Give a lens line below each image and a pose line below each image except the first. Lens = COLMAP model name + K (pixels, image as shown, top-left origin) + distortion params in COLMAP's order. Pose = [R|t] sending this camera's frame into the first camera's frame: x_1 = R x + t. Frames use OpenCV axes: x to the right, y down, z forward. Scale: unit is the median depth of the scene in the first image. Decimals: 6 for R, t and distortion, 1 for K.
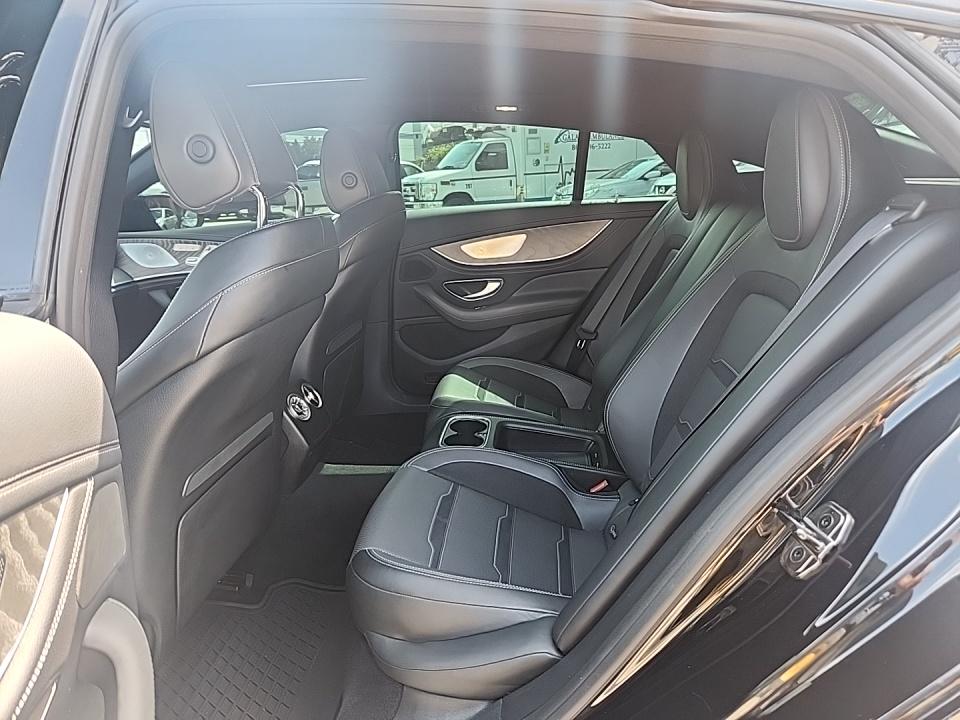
lens RADIAL K [[676.4, 0, 481.0], [0, 676.4, 347.8], [0, 0, 1]] dist [0.050166, -0.061146]
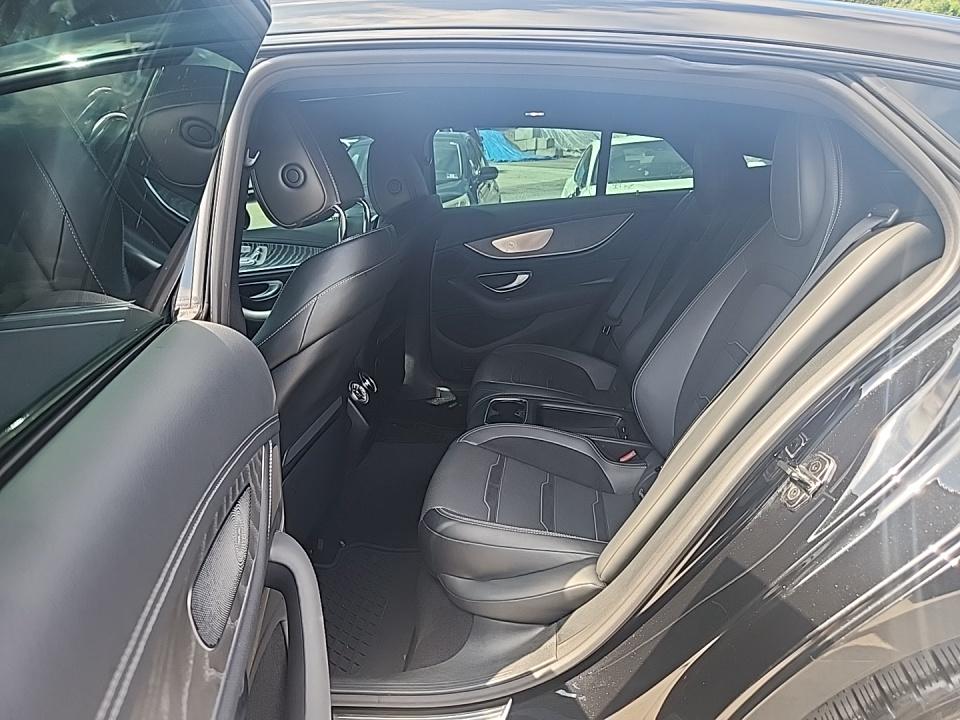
lens RADIAL K [[684.0, 0, 480.0], [0, 684.0, 360.0], [0, 0, 1]] dist [0.063294, -0.057107]
pose [[0.999470, -0.022322, -0.023702, -0.043003], [0.023180, 0.999061, 0.036594, -0.003844], [0.022863, -0.037124, 0.999049, -0.148156]]
